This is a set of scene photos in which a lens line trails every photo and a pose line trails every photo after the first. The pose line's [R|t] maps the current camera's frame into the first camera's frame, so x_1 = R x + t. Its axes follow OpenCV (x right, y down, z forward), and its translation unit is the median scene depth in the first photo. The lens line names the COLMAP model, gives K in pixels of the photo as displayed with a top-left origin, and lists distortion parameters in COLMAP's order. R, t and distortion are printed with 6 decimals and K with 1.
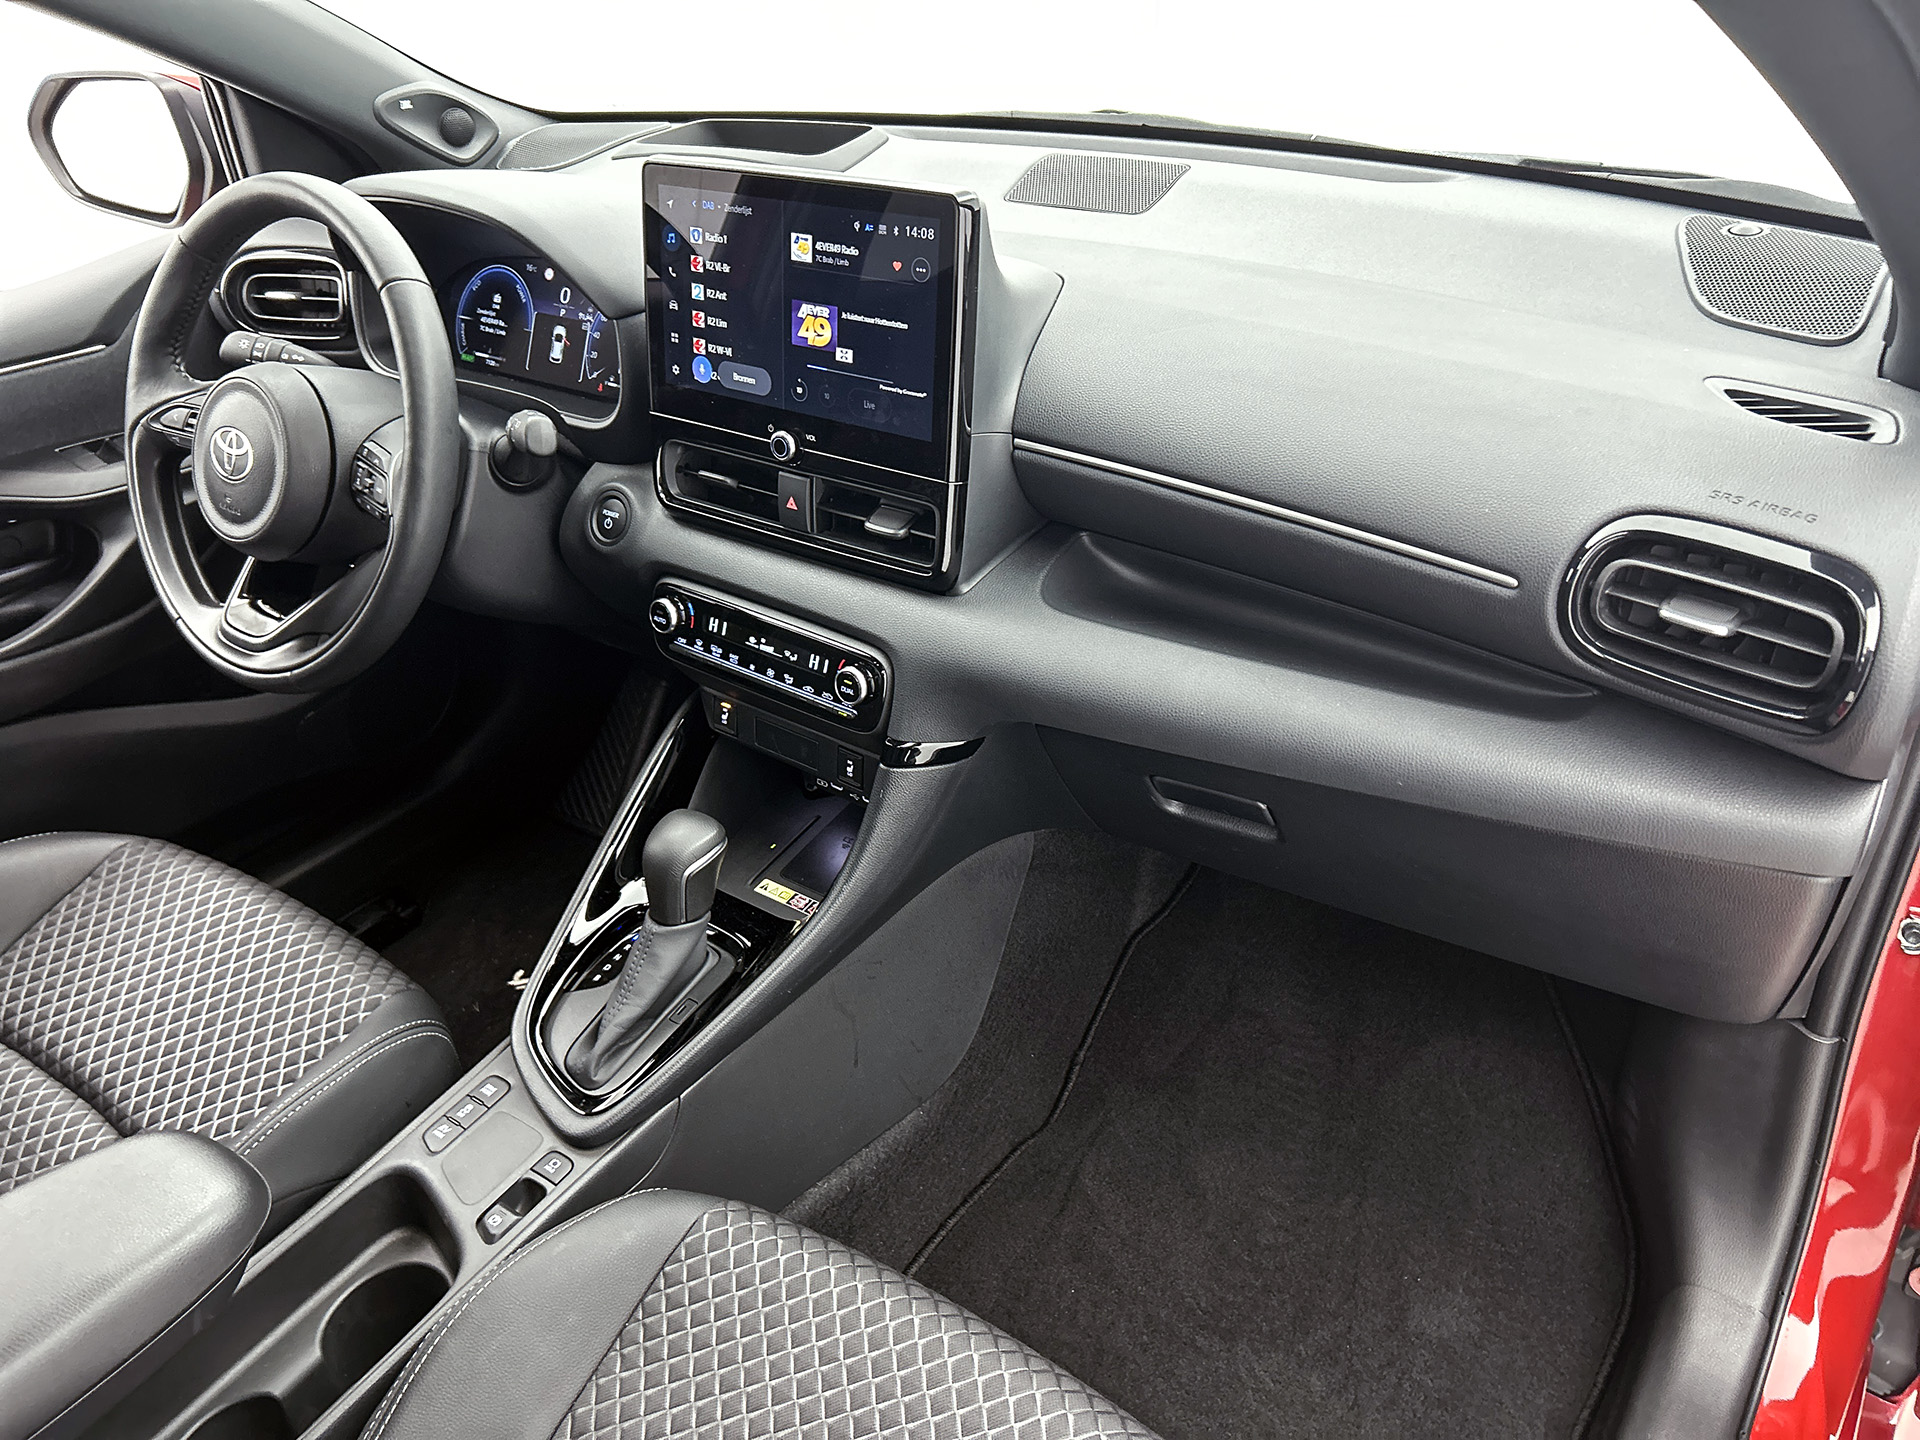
lens RADIAL K [[1428.0, 0, 961.3], [0, 1428.0, 752.9], [0, 0, 1]] dist [0.071843, -0.135319]
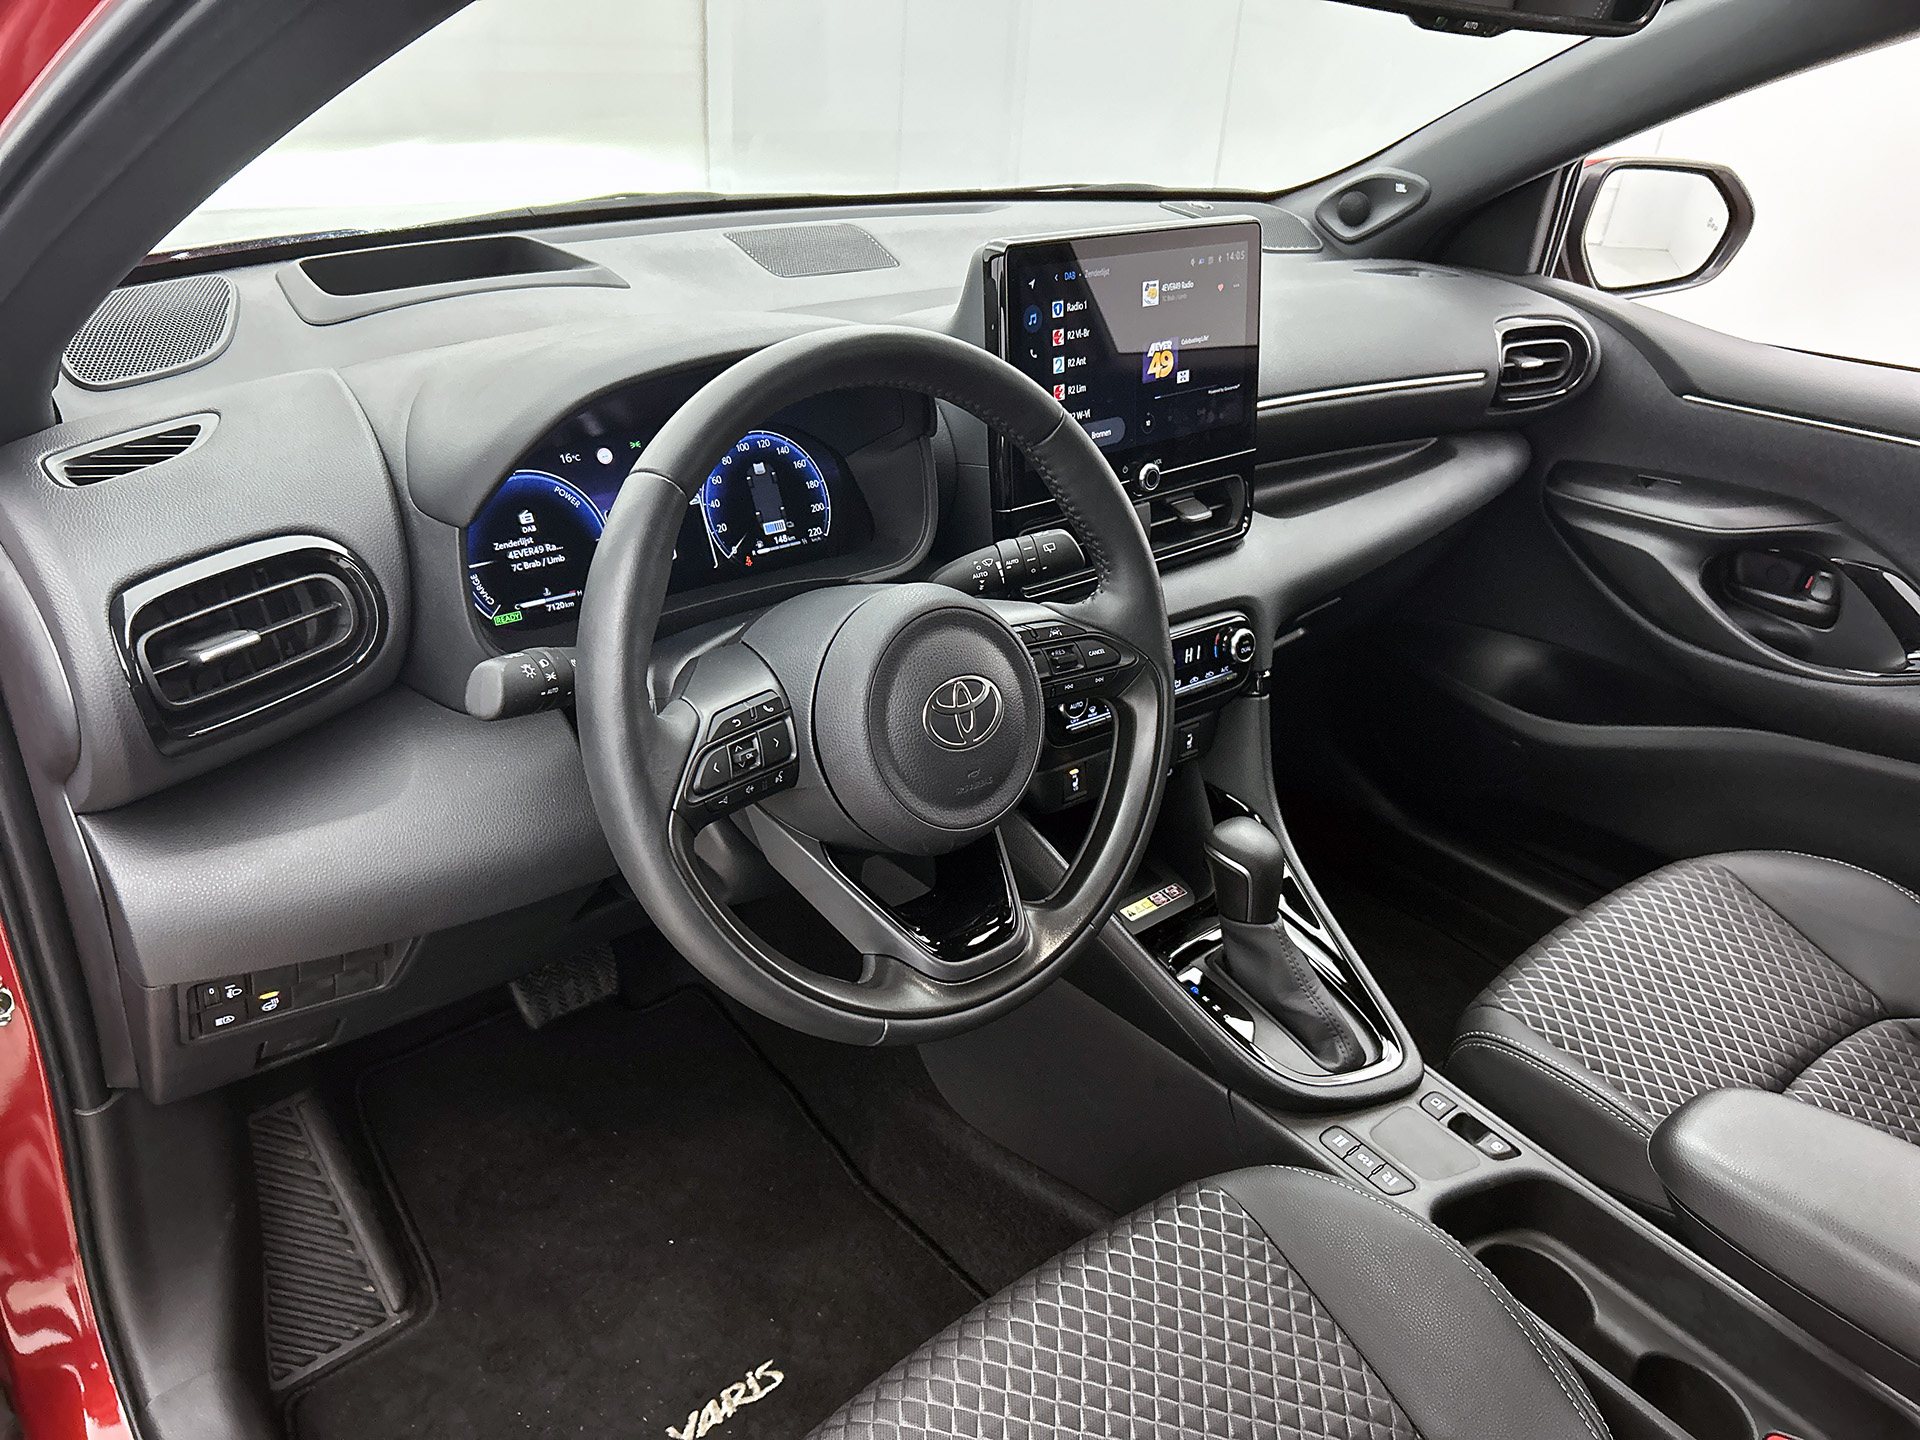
lens RADIAL K [[1428.0, 0, 961.3], [0, 1428.0, 752.9], [0, 0, 1]] dist [0.071843, -0.135319]
pose [[0.231028, -0.423697, 0.875846, -1.176354], [0.468262, 0.837504, 0.281632, -0.405117], [-0.852852, 0.345061, 0.391888, 0.757287]]
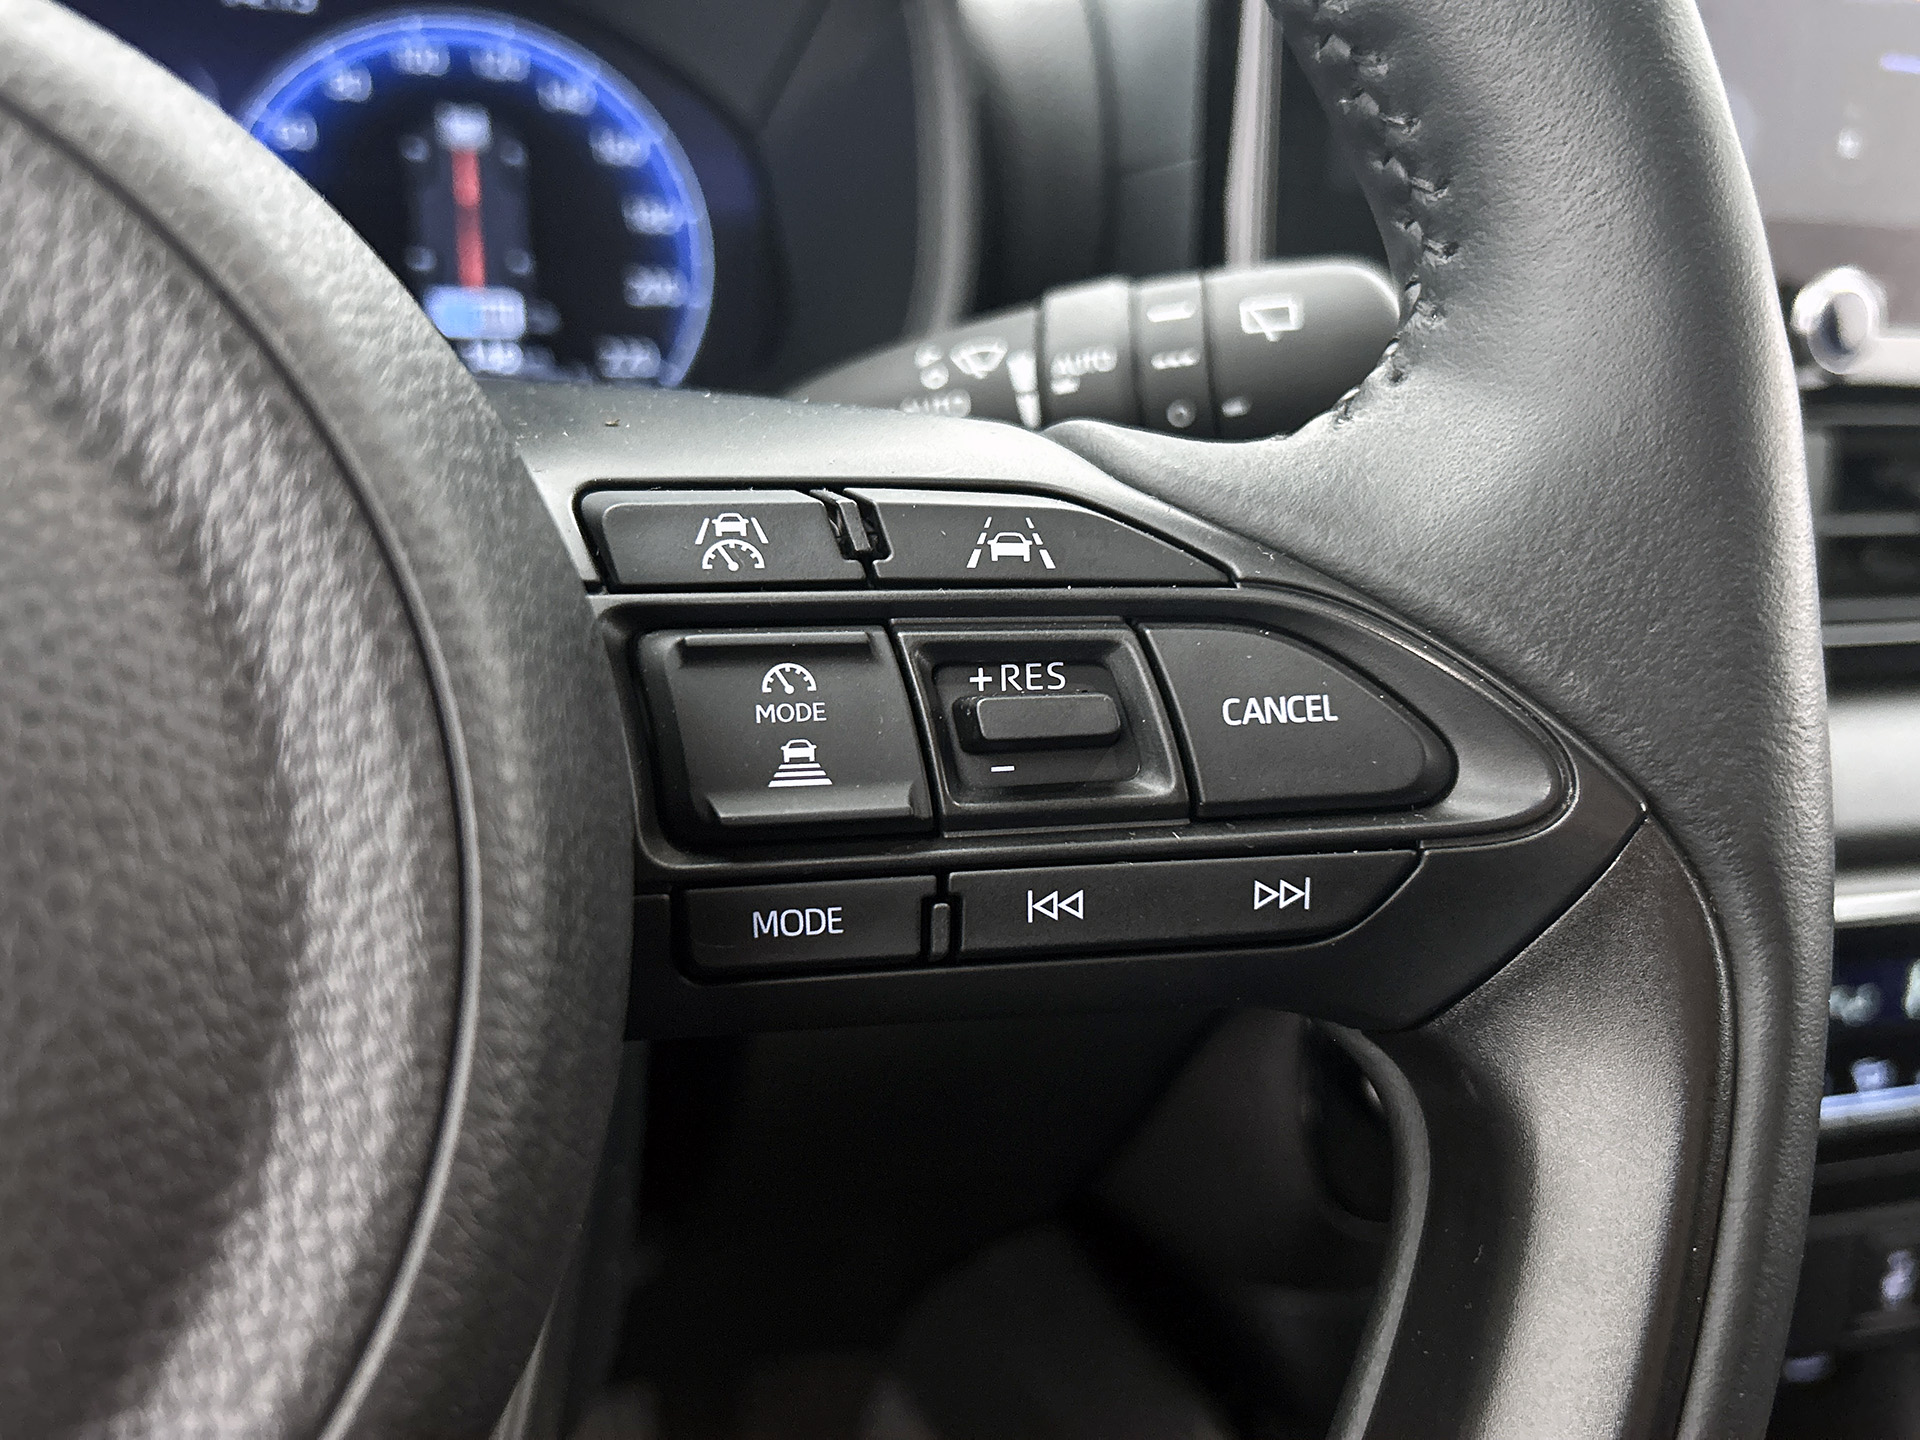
lens RADIAL K [[1739.7, 0, 960.0], [0, 1739.7, 720.0], [0, 0, 1]] dist [-0.009649, -0.015746]
pose [[0.560984, -0.205406, 0.801939, -0.535789], [0.364402, 0.931097, -0.016423, -0.193801], [-0.743309, 0.301441, 0.597181, 0.926950]]
